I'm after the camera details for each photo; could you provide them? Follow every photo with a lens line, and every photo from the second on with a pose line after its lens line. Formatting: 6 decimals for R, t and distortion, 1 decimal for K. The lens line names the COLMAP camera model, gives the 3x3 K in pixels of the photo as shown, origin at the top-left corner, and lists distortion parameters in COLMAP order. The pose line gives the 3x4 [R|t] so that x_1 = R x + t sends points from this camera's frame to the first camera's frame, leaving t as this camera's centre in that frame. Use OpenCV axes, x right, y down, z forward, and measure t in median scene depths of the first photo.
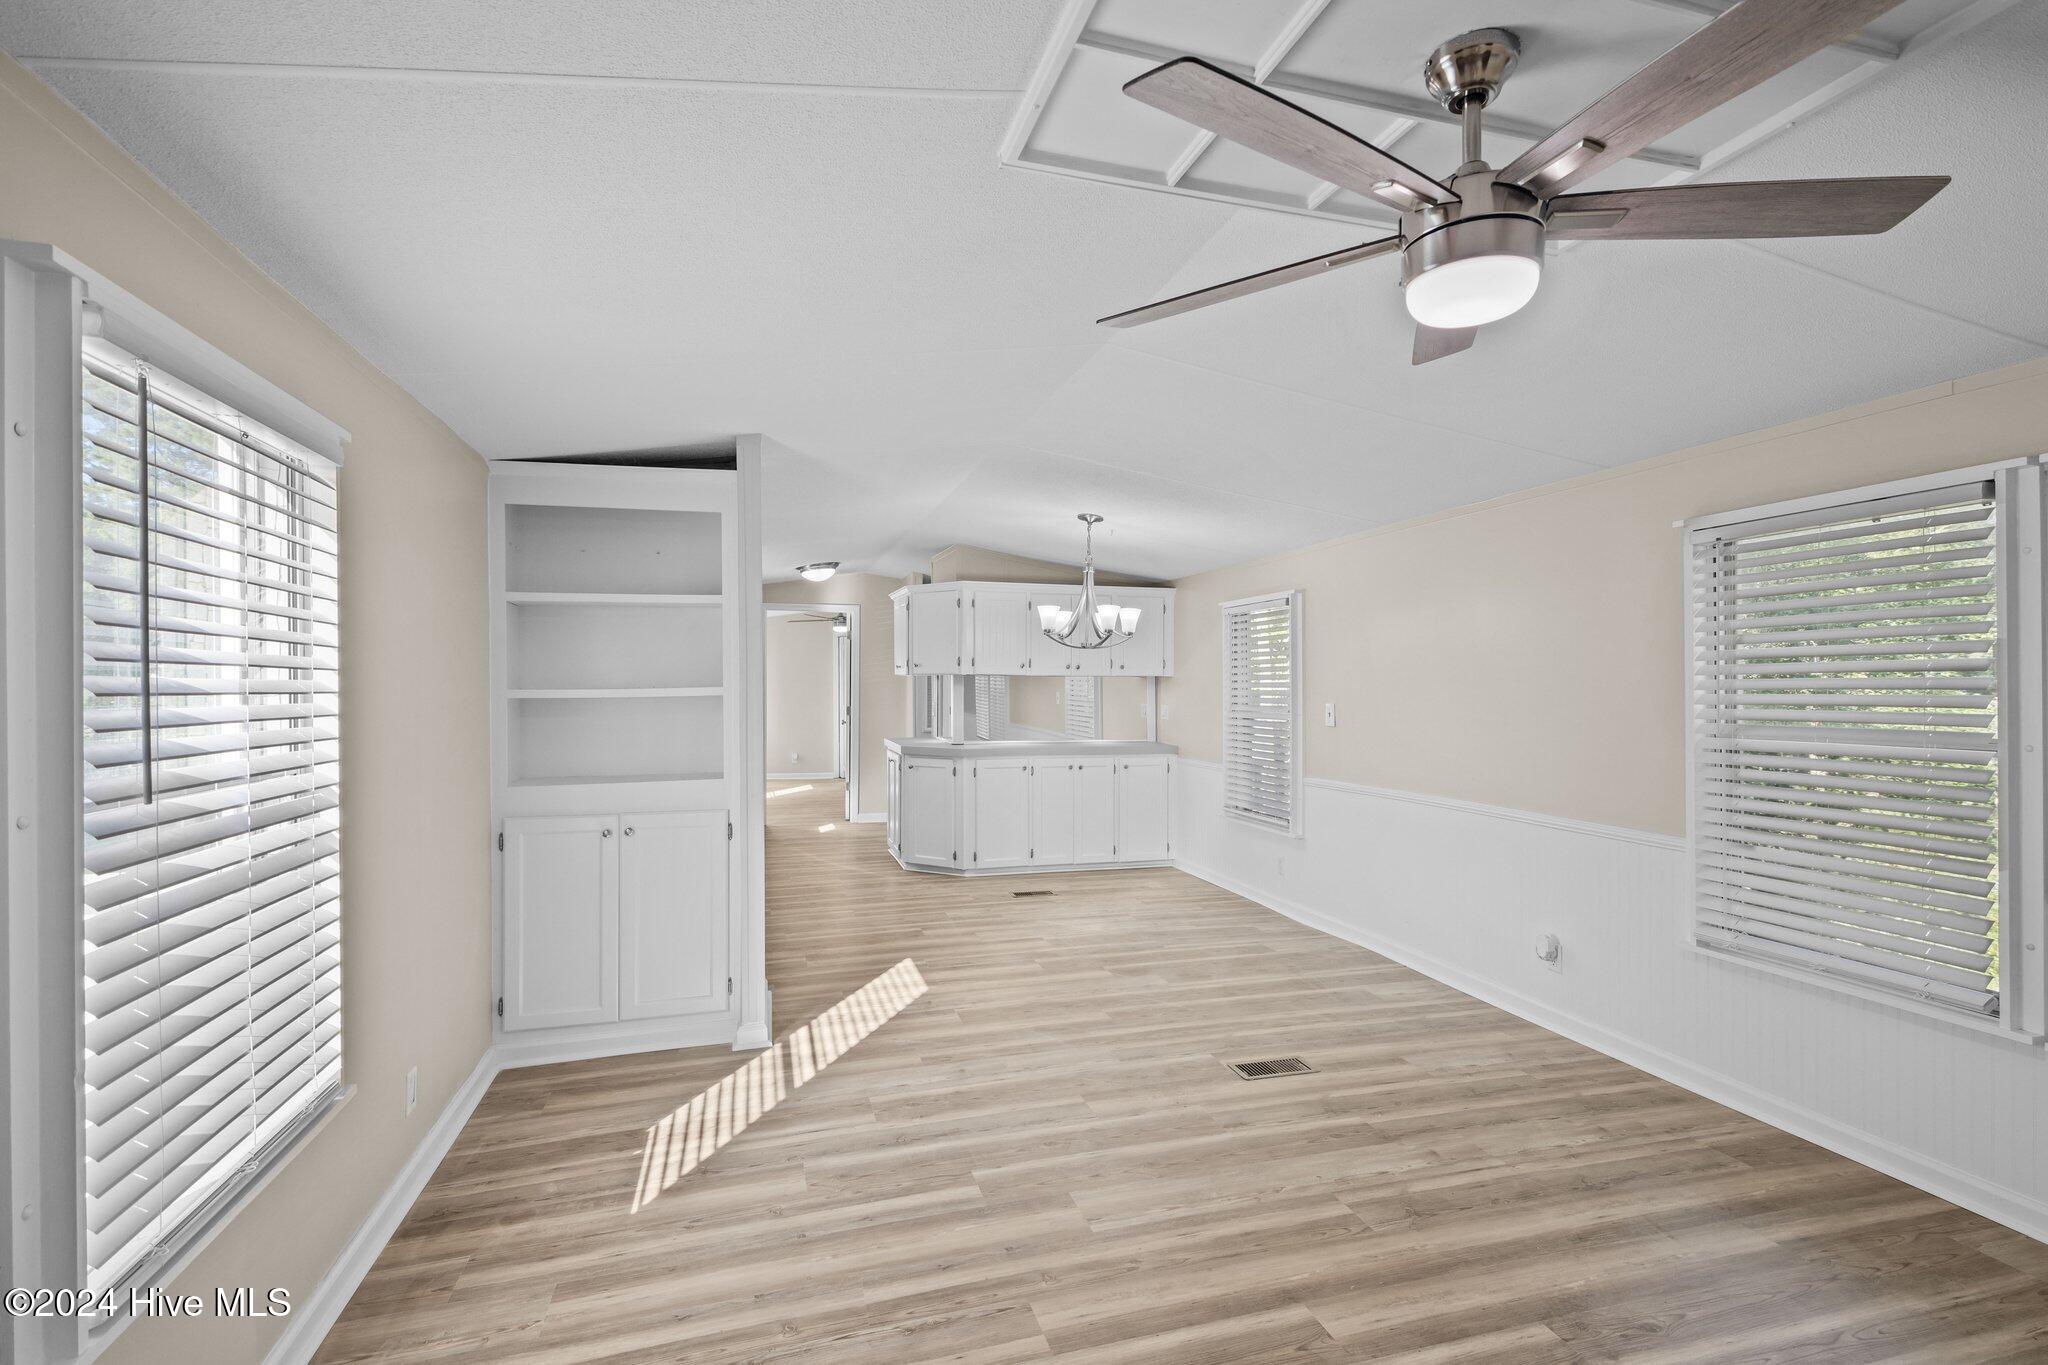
lens RADIAL K [[929.8, 0, 1017.4], [0, 929.8, 684.8], [0, 0, 1]] dist [0.002386, -0.000392]
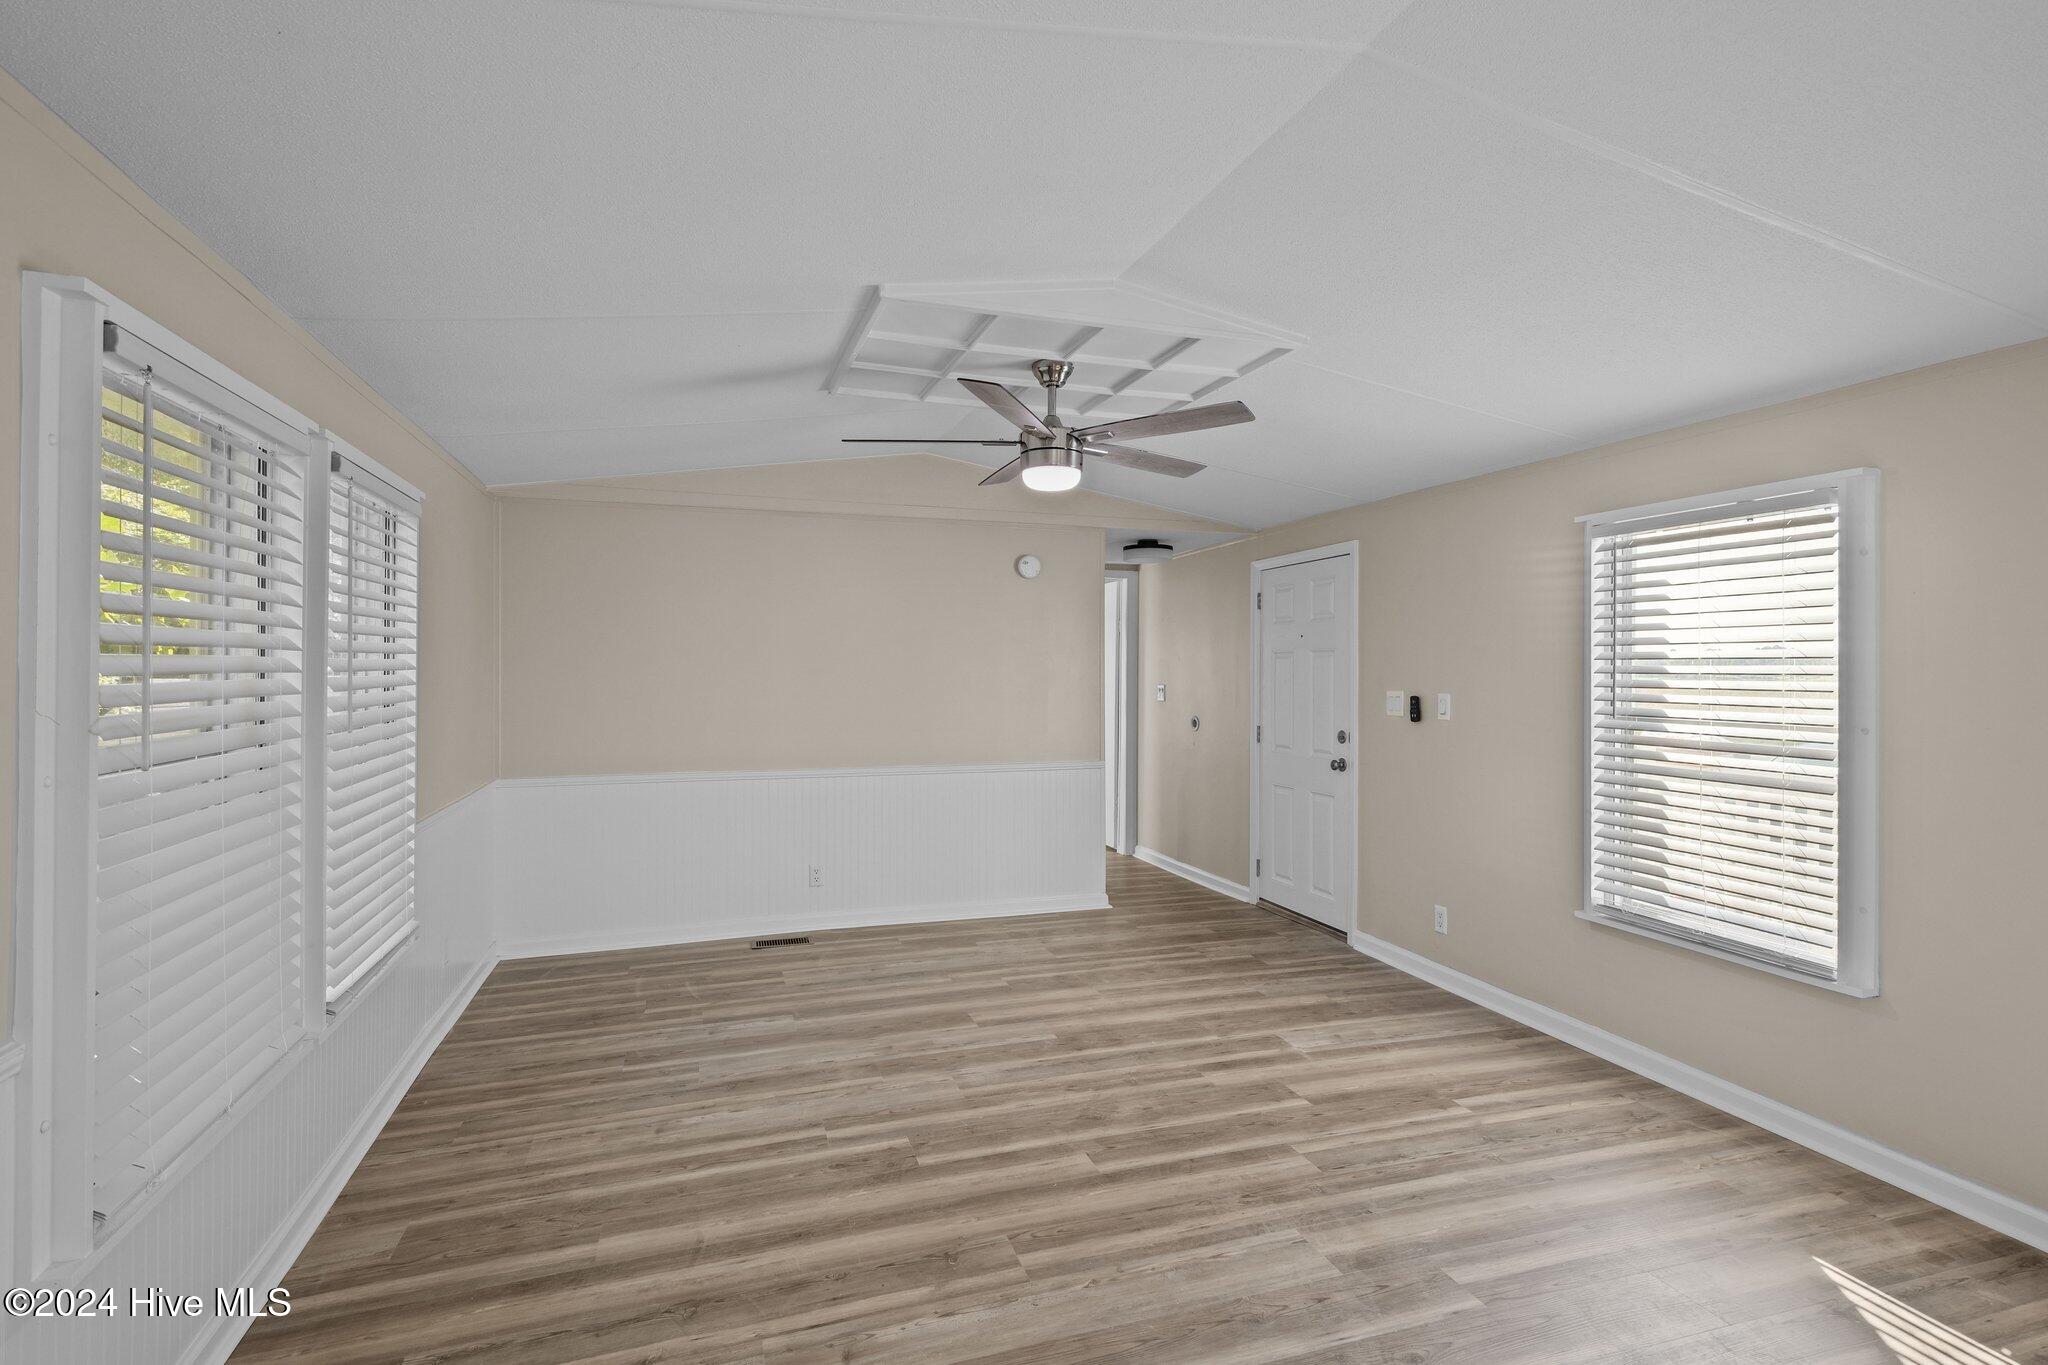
lens RADIAL K [[973.1, 0, 1023.1], [0, 973.1, 667.5], [0, 0, 1]] dist [0.004097, 0.000034]
pose [[-0.999104, -0.000540, -0.042309, 0.302755], [-0.000541, 1.000000, 0.000009, -0.000240], [0.042309, 0.000032, -0.999105, 1.484684]]
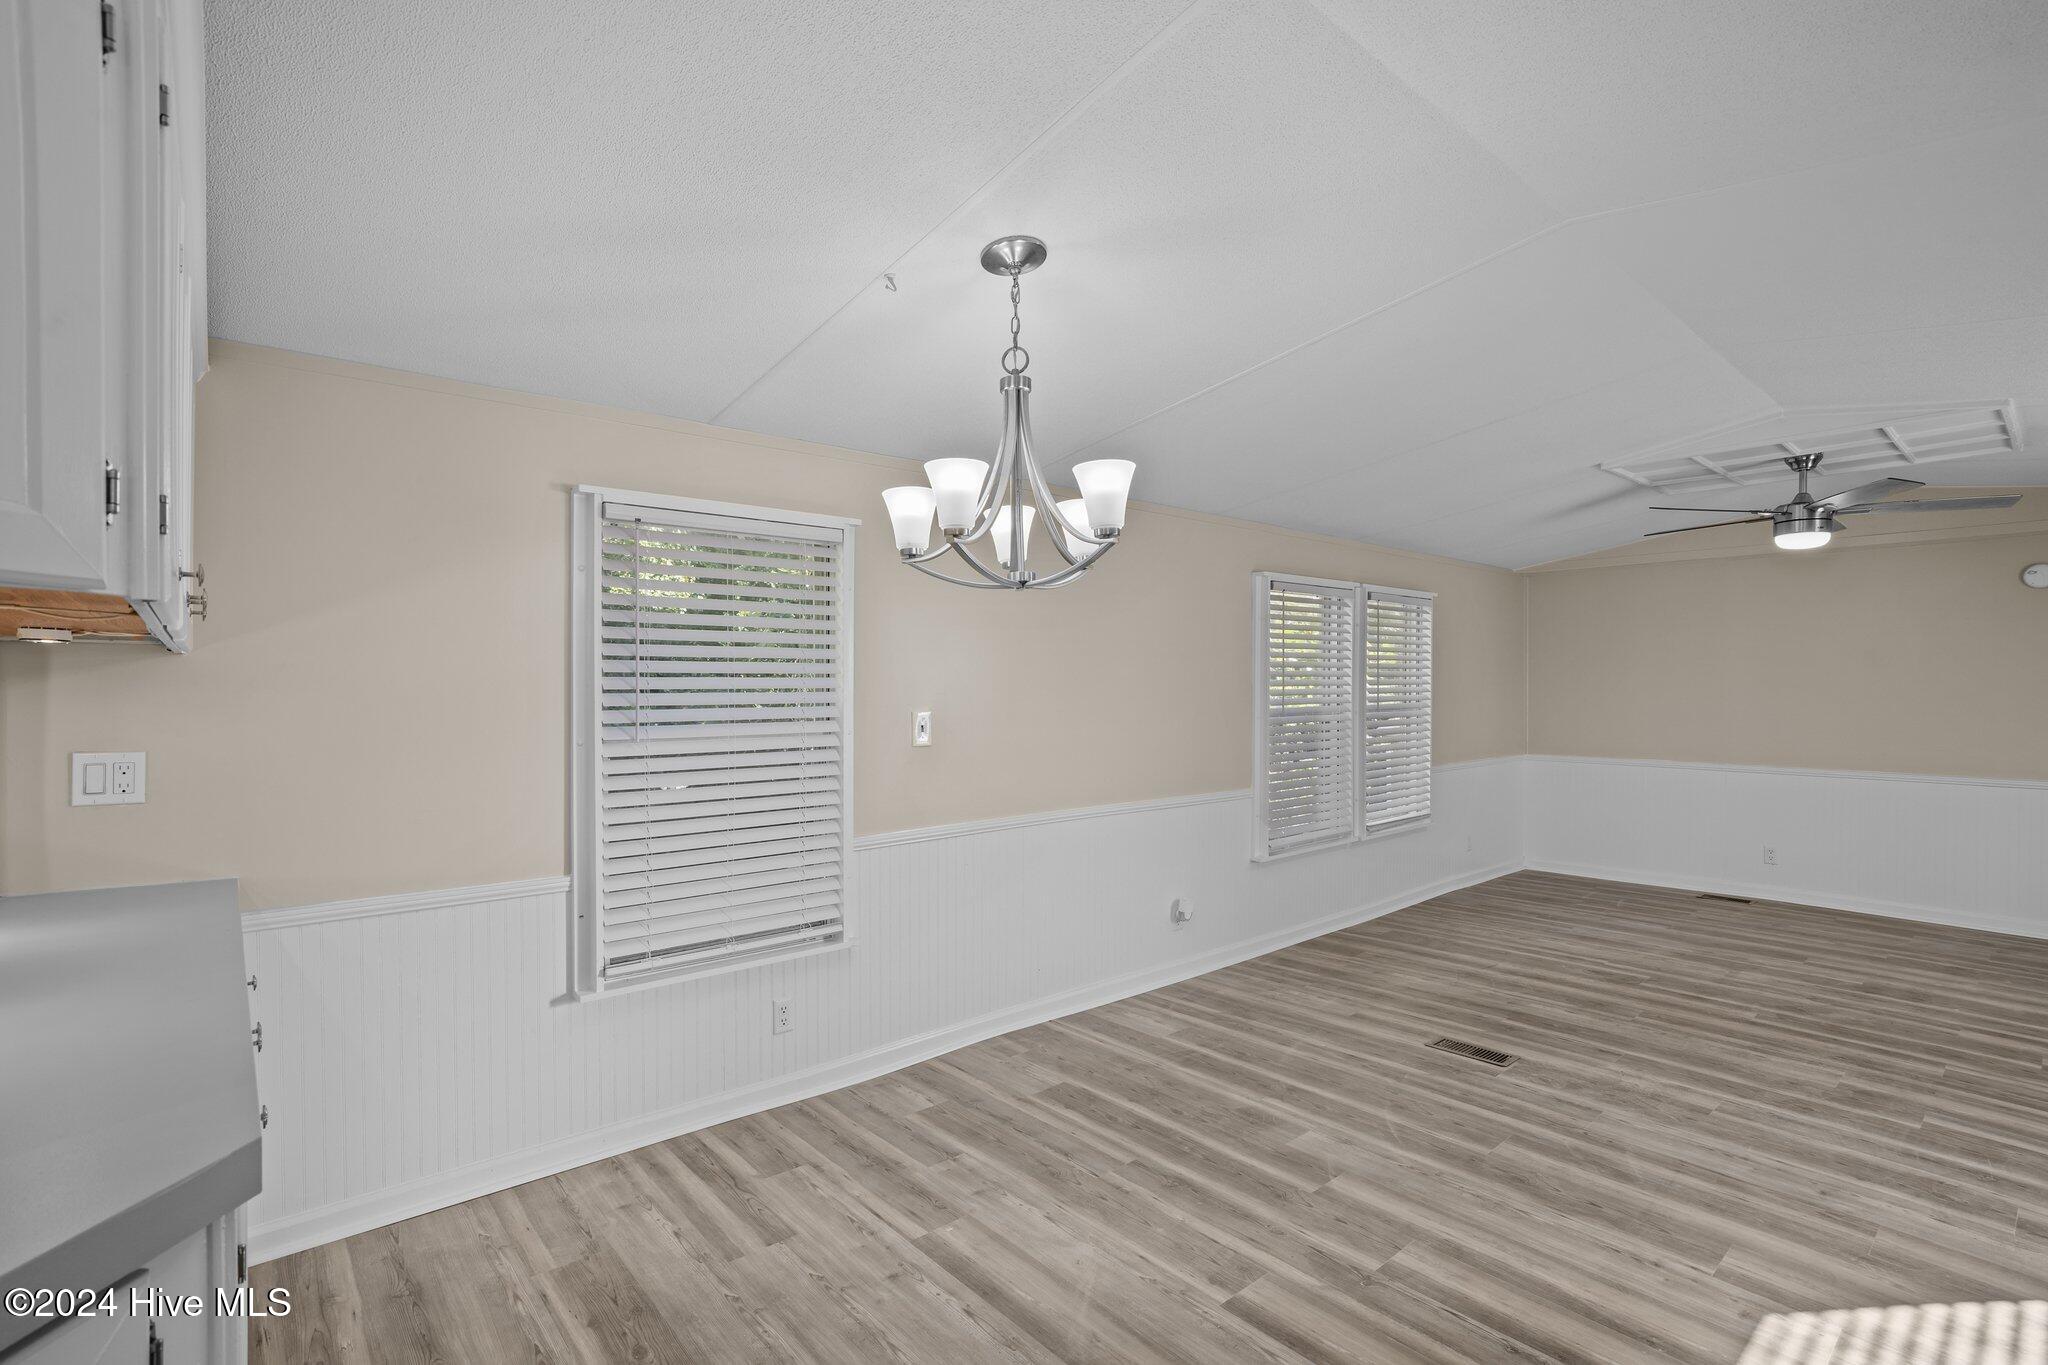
lens RADIAL K [[947.8, 0, 994.5], [0, 947.8, 684.8], [0, 0, 1]] dist [-0.052765, 0.014373]
pose [[-0.398903, -0.001573, 0.916992, -0.490546], [0.001087, 0.999997, 0.002188, -0.000887], [-0.916993, 0.001869, -0.398900, 2.012088]]
